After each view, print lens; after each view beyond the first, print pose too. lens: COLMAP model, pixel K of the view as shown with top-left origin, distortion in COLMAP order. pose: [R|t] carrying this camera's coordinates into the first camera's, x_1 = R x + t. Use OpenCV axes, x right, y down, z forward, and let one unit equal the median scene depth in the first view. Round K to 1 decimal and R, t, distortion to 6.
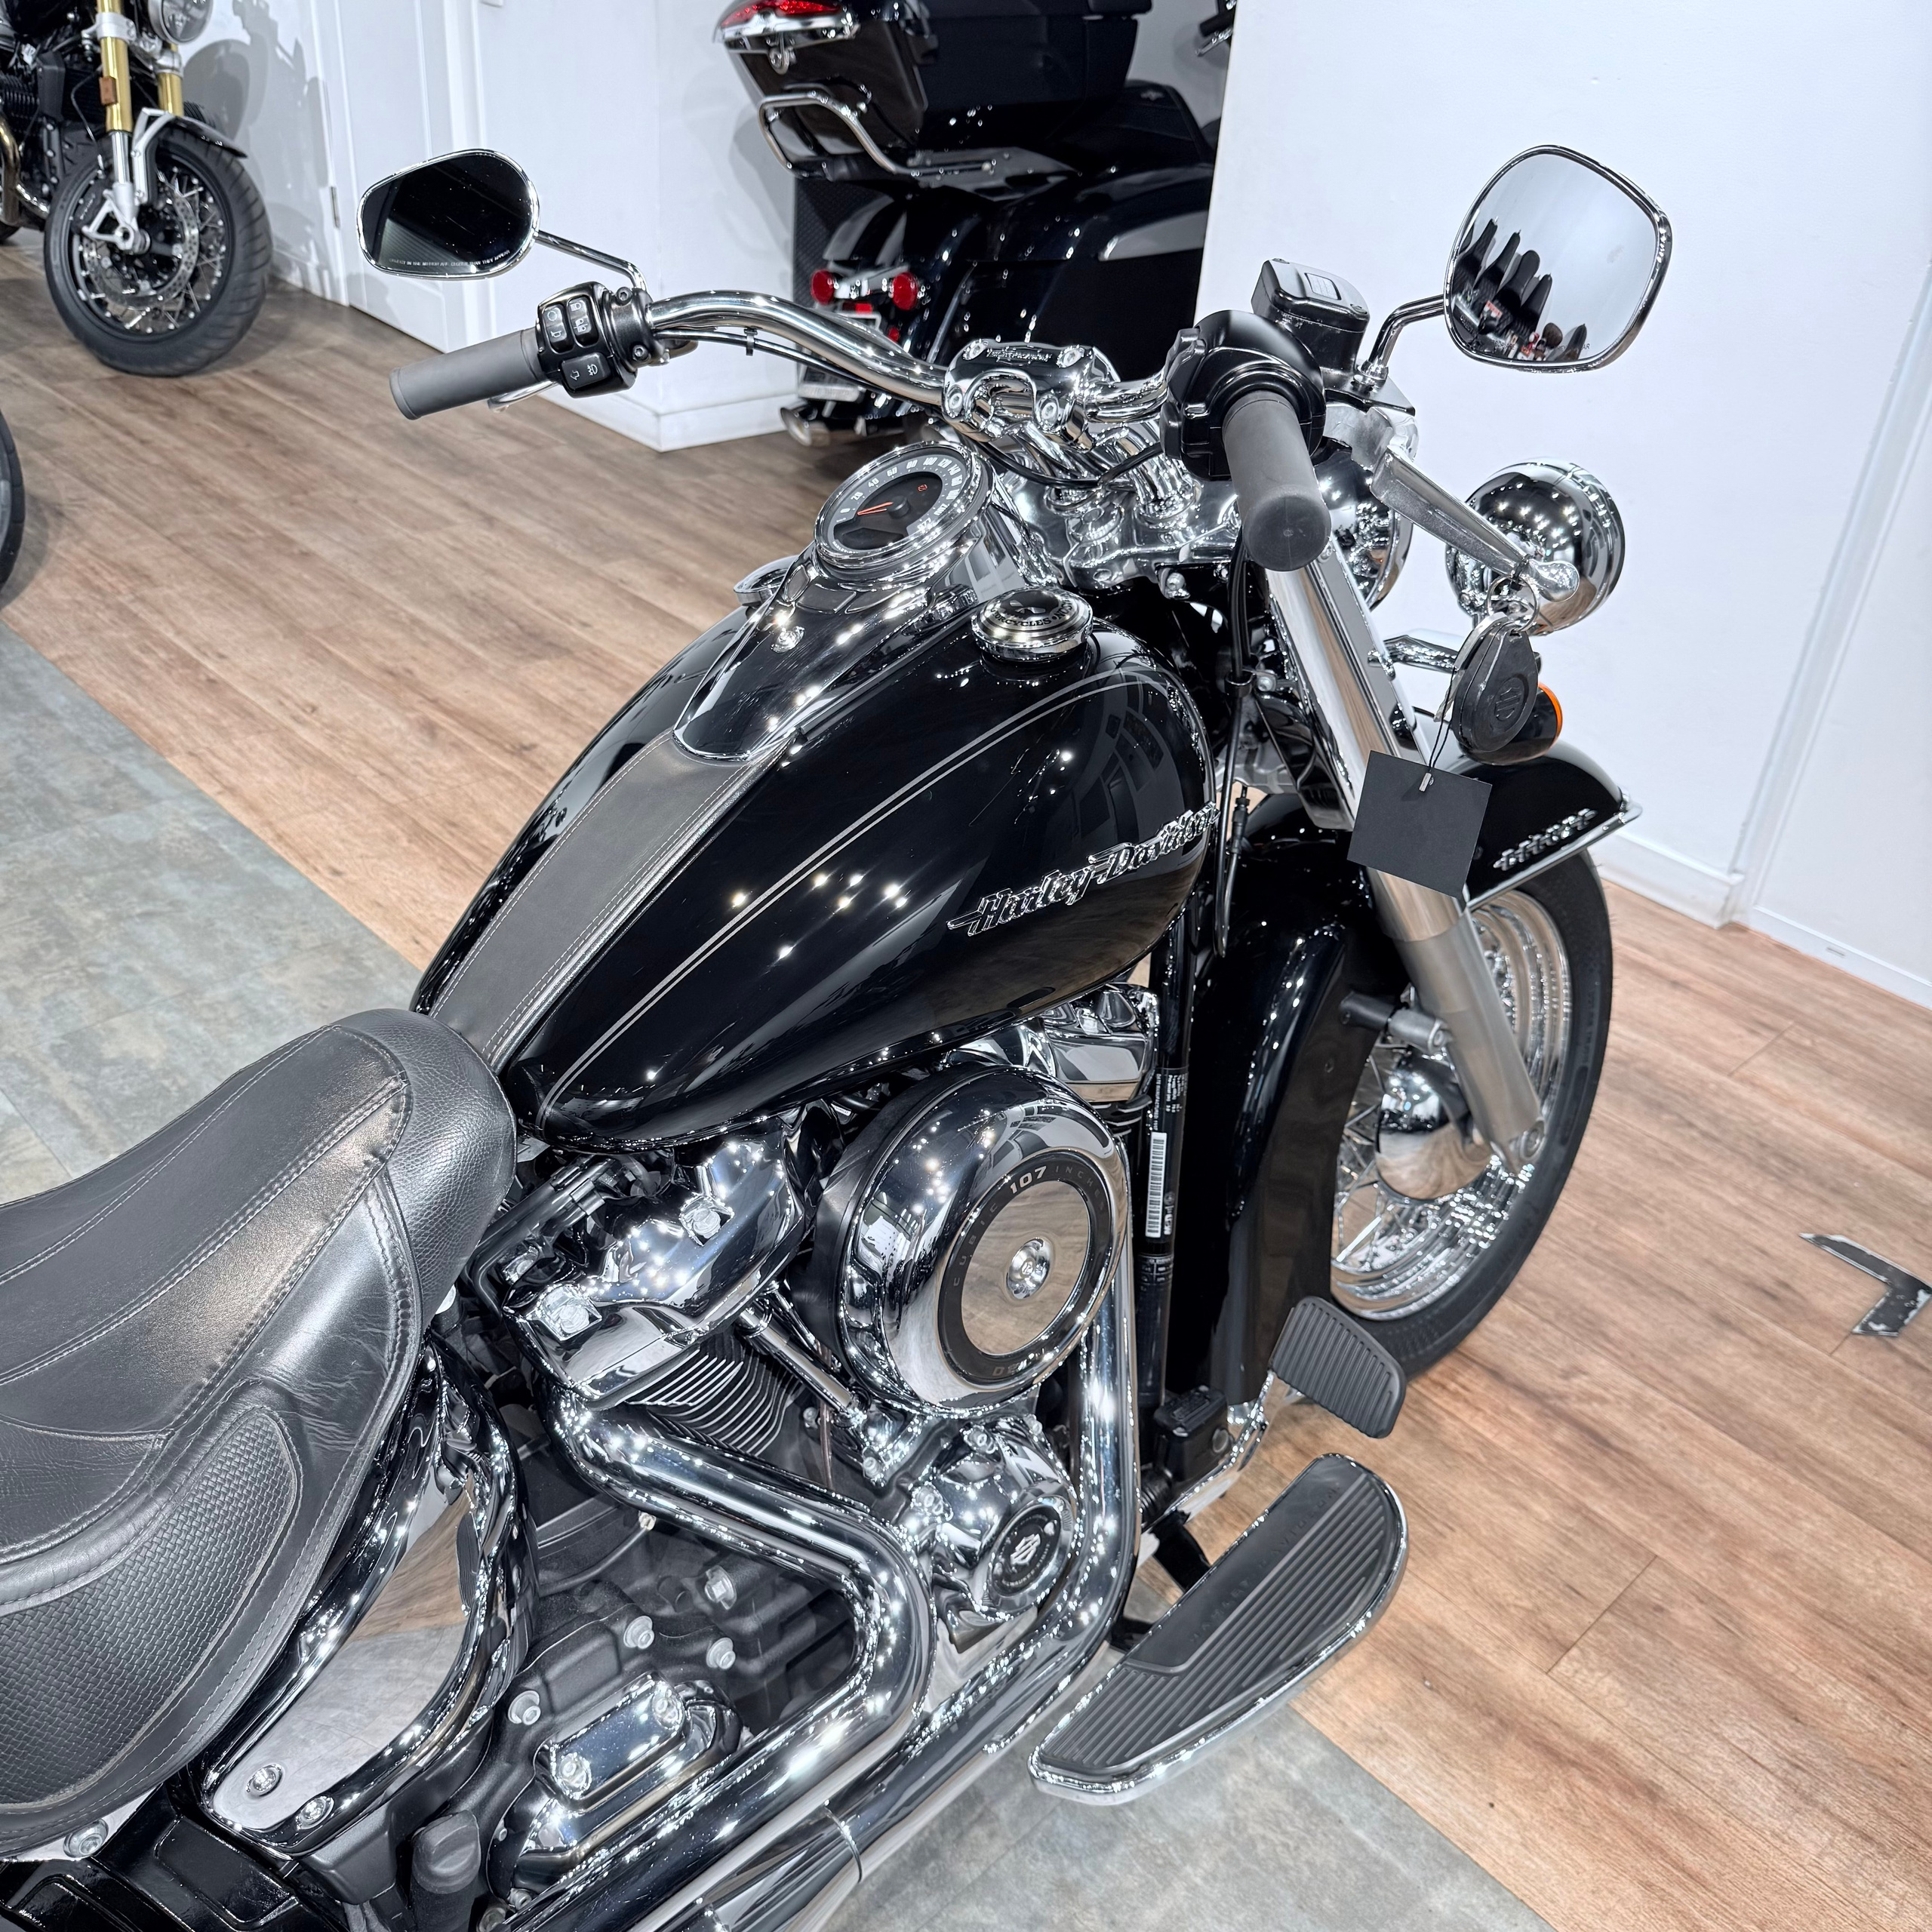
lens RADIAL K [[1846.6, 0, 991.0], [0, 1846.6, 956.8], [0, 0, 1]] dist [-0.009683, 0.000000]
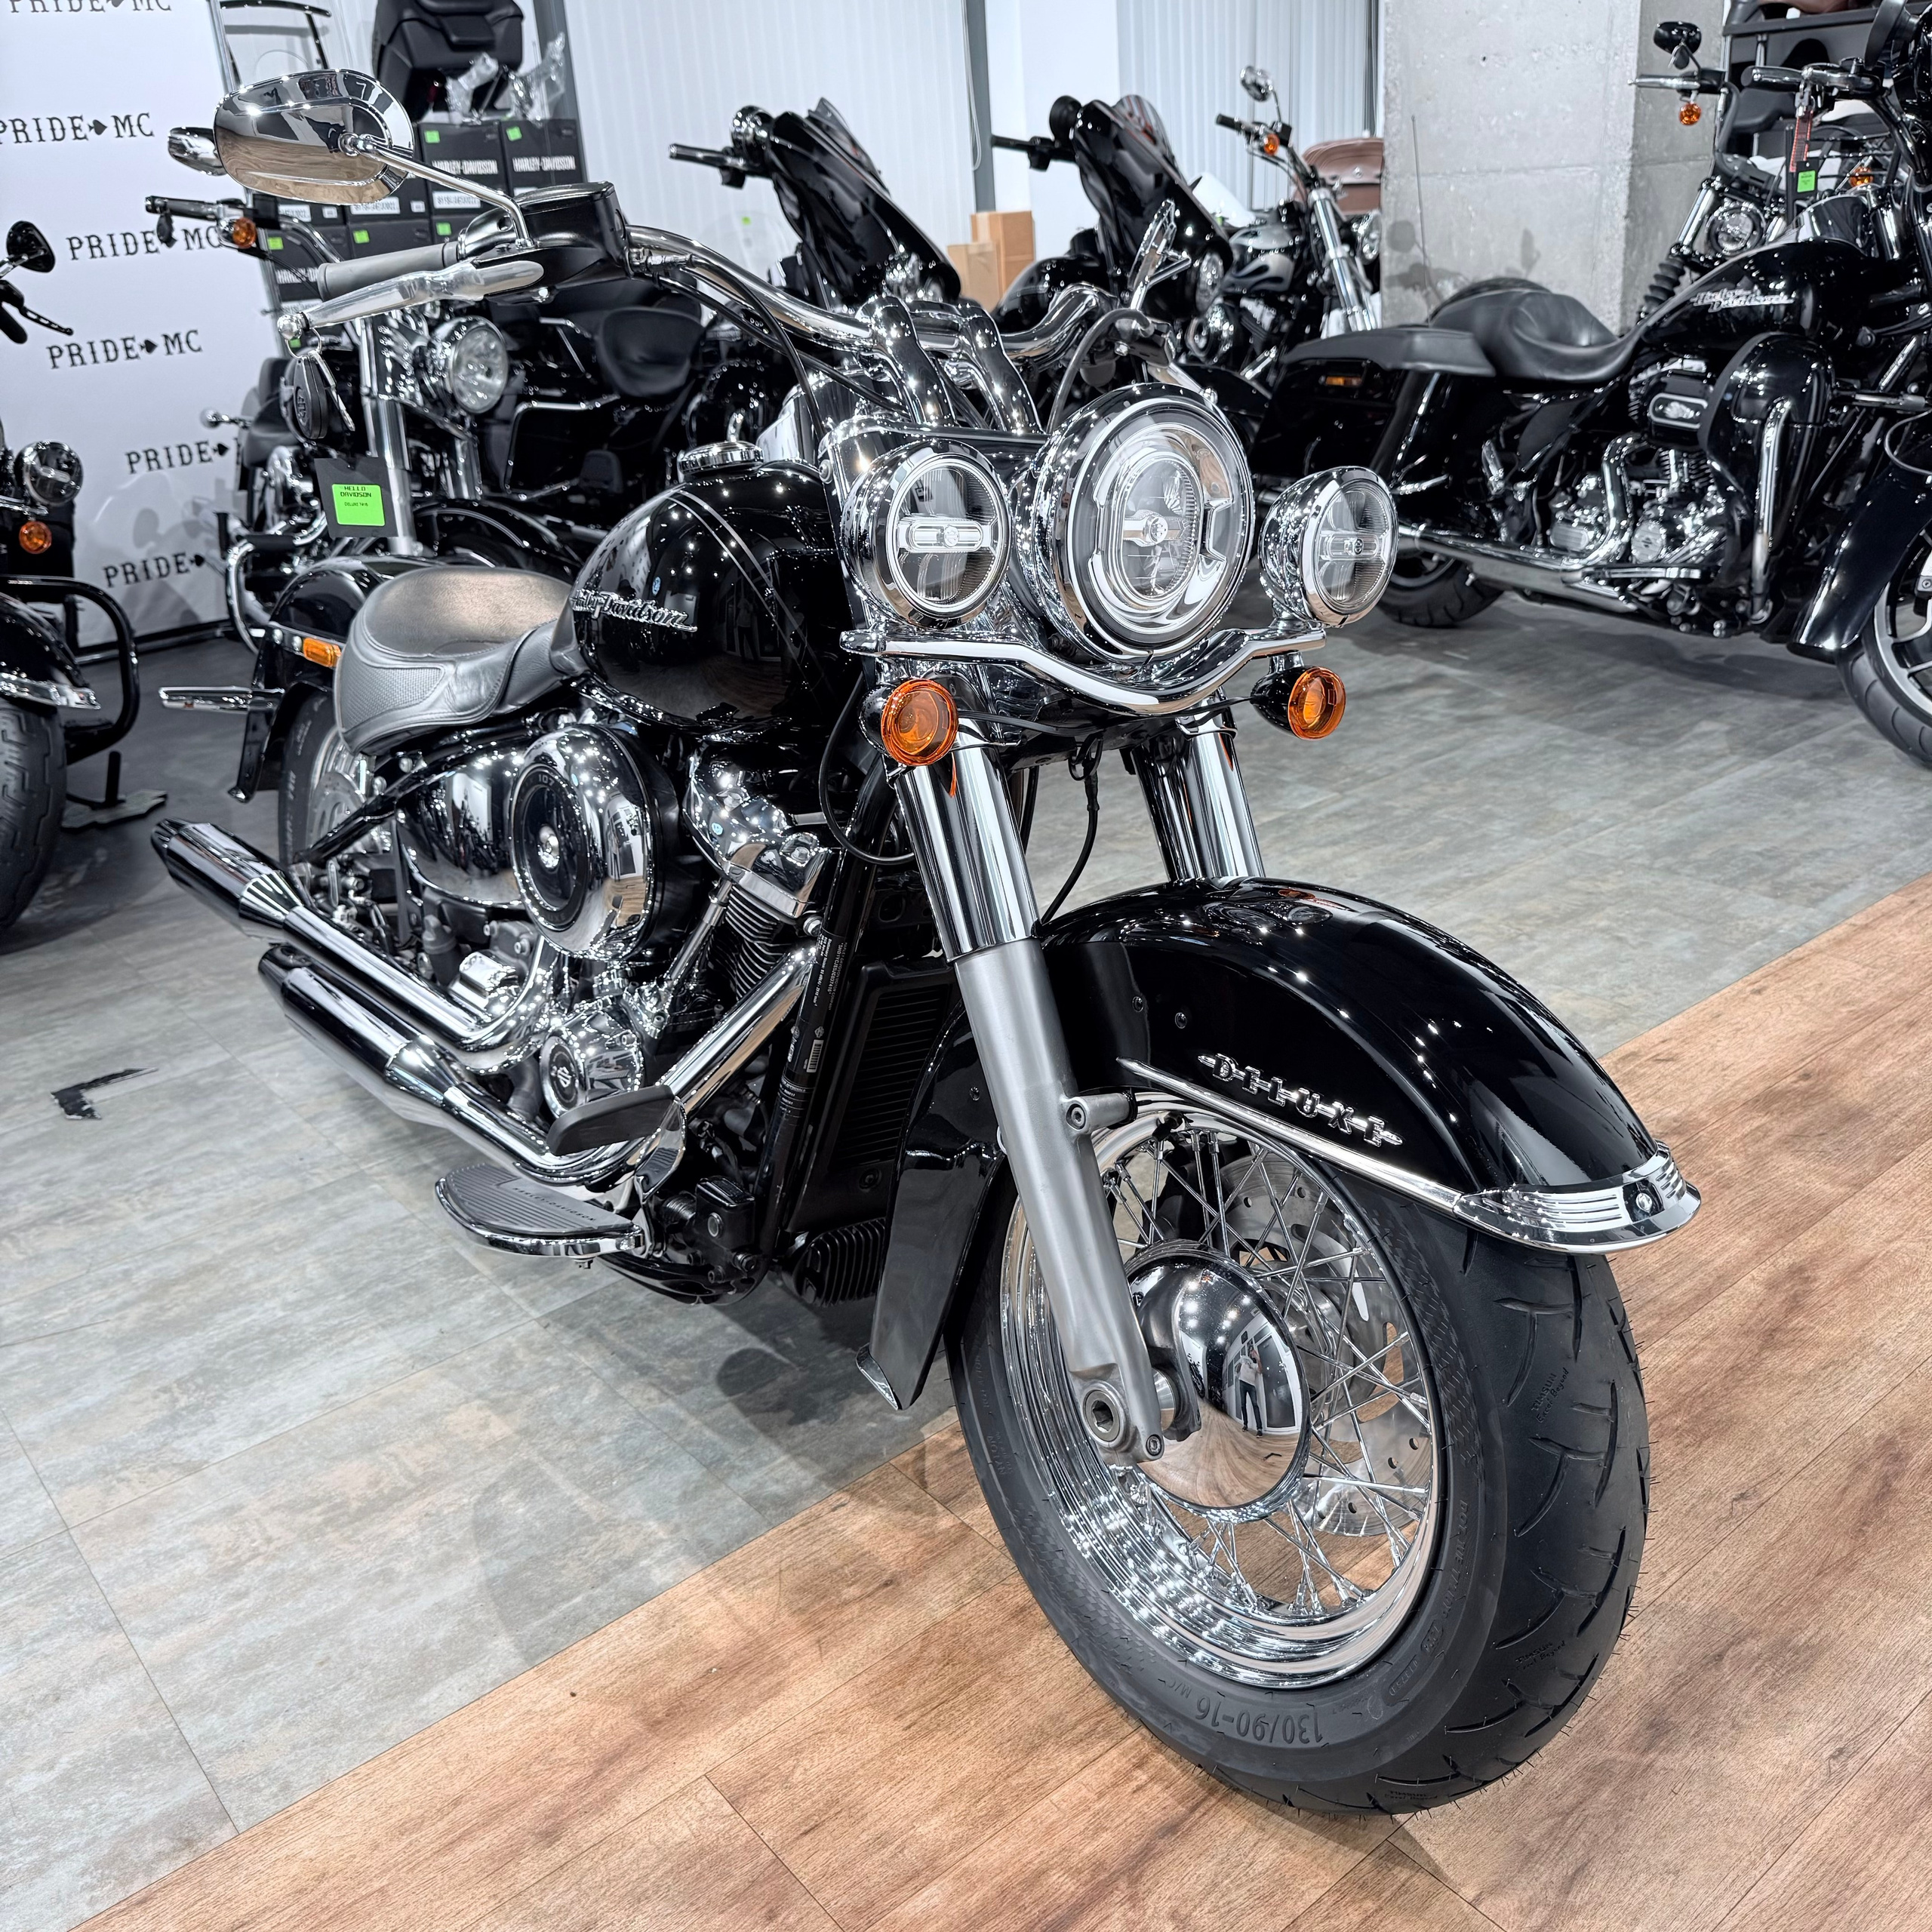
lens RADIAL K [[1846.6, 0, 961.6], [0, 1846.6, 951.2], [0, 0, 1]] dist [-0.009683, 0.000000]
pose [[-0.101564, 0.312638, -0.944427, 0.930047], [-0.472253, 0.820400, 0.322367, -0.267457], [0.875592, 0.478749, 0.064322, 0.787486]]
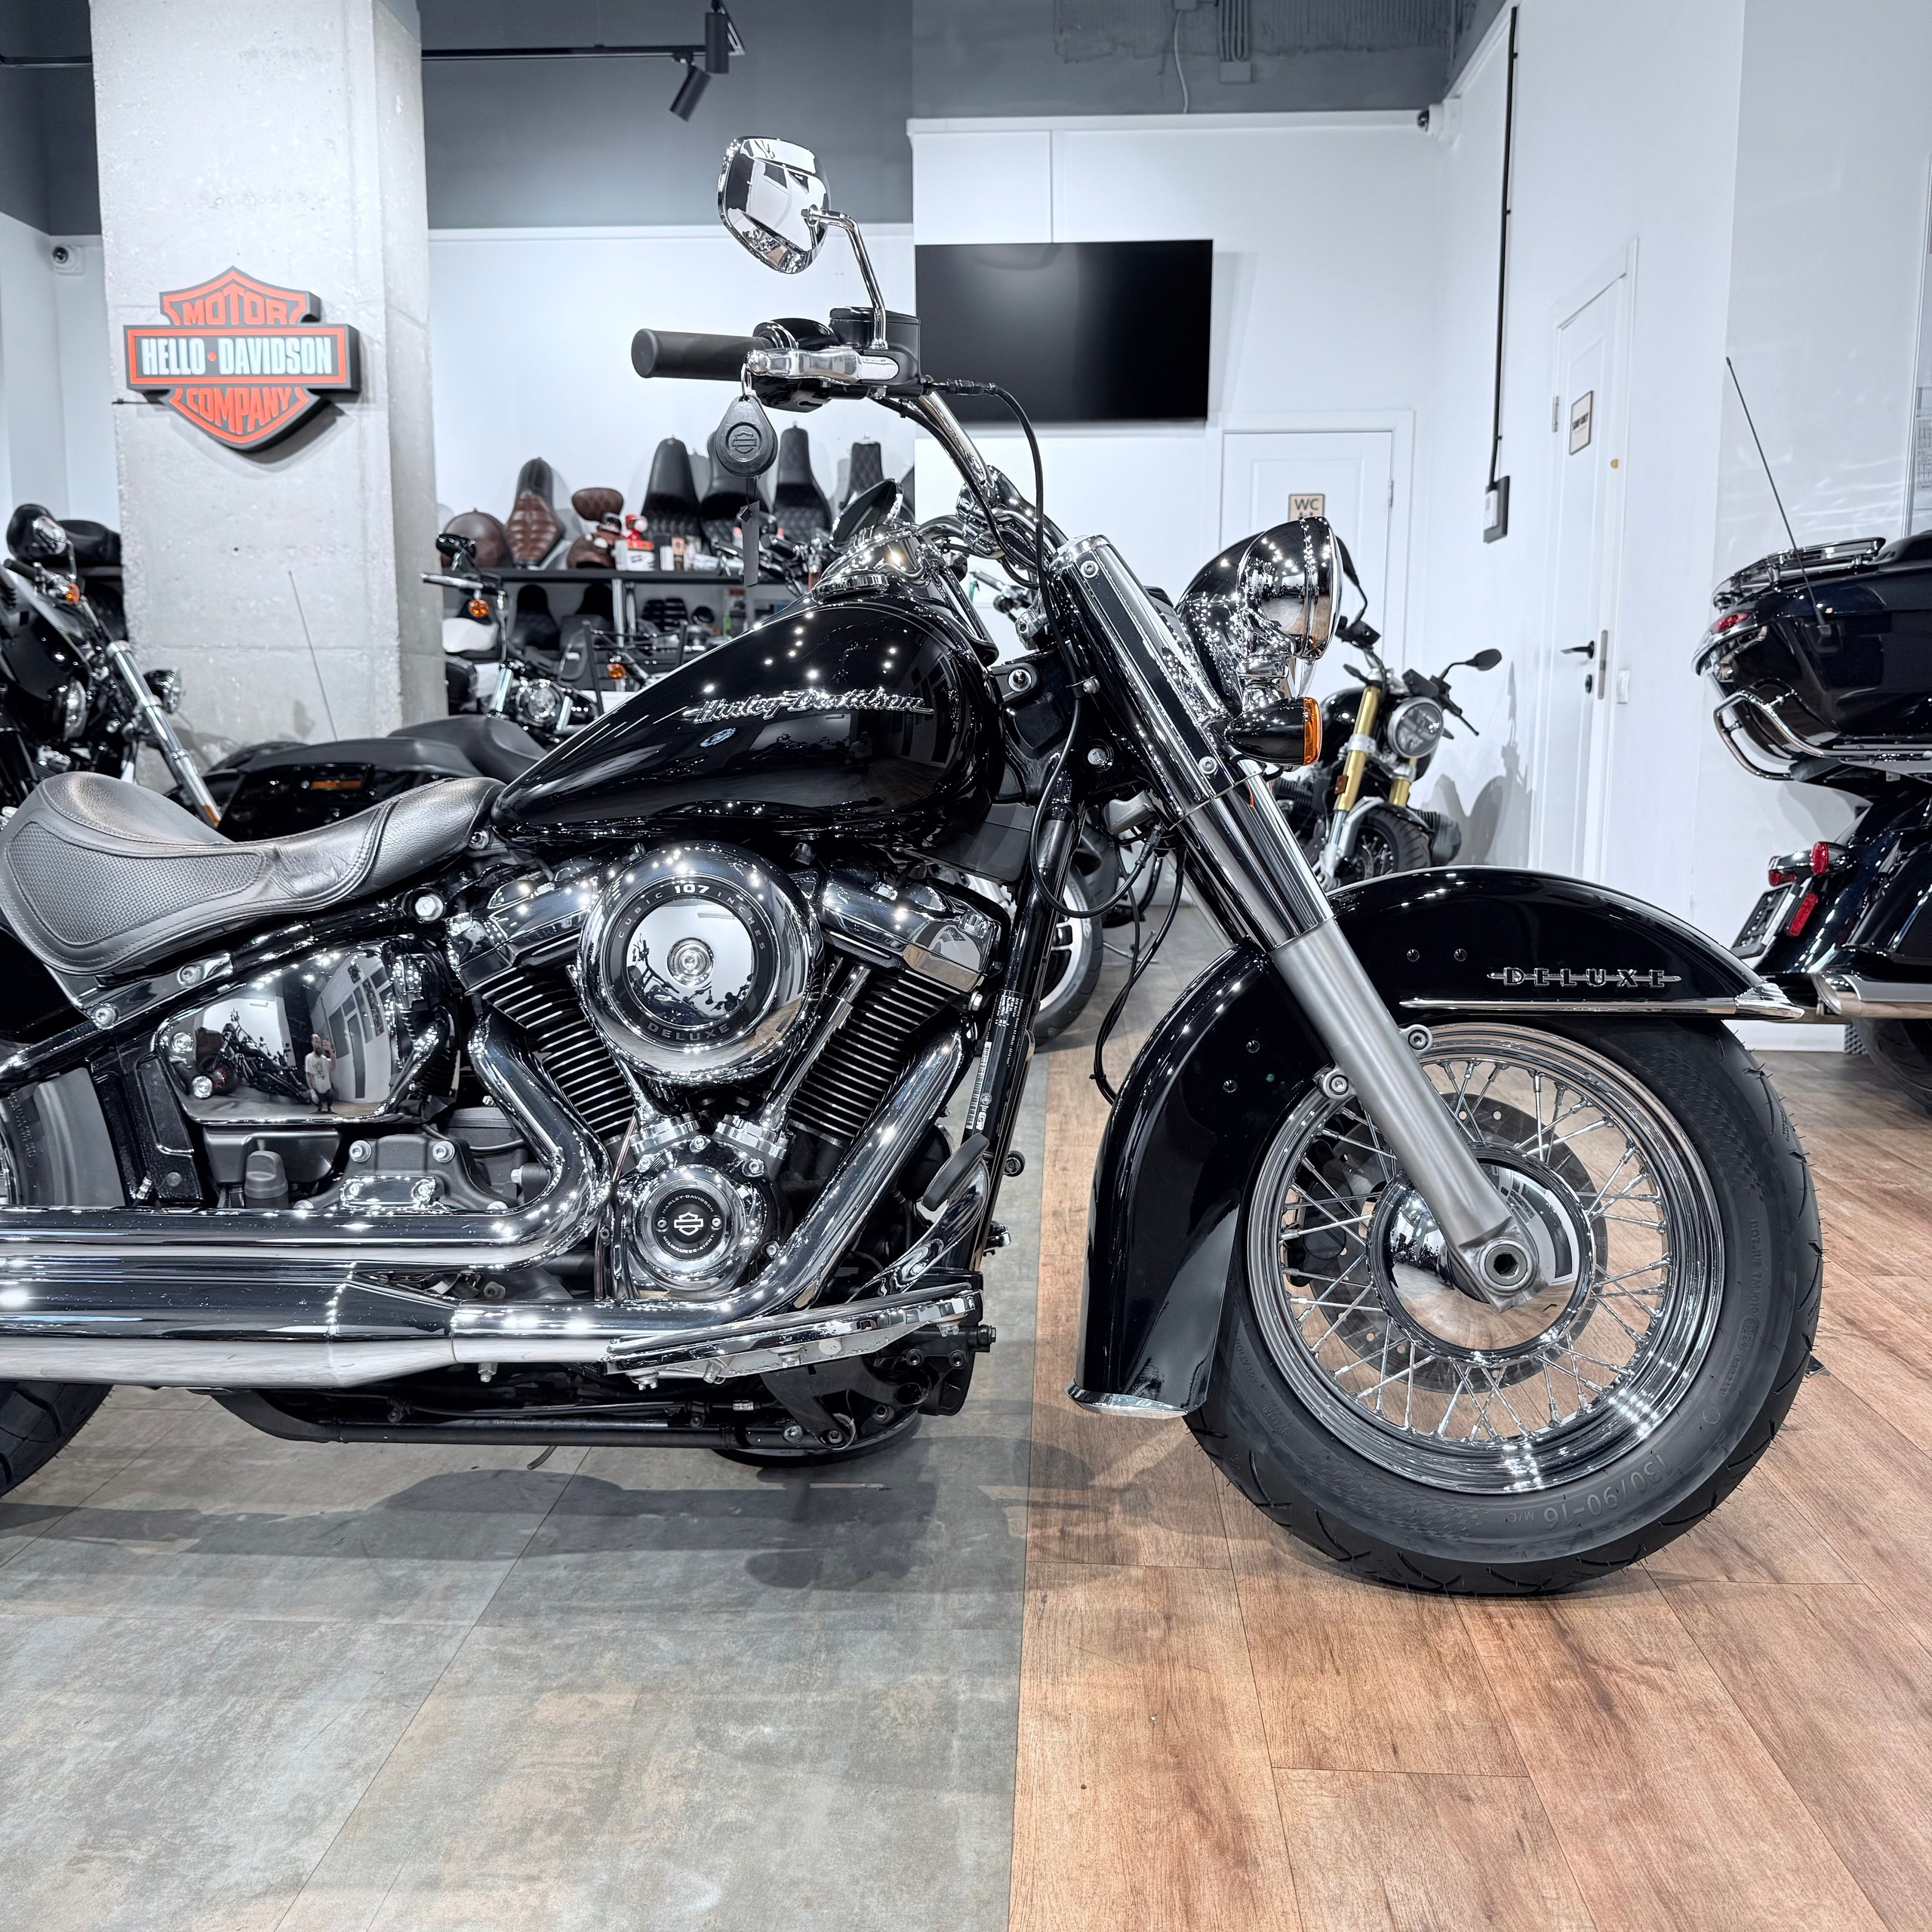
lens RADIAL K [[1846.6, 0, 961.0], [0, 1846.6, 952.0], [0, 0, 1]] dist [-0.009683, 0.000000]
pose [[0.674188, 0.012698, -0.738450, 0.782985], [-0.347700, 0.887576, -0.302180, 0.330736], [0.651594, 0.460485, 0.602809, 0.166740]]
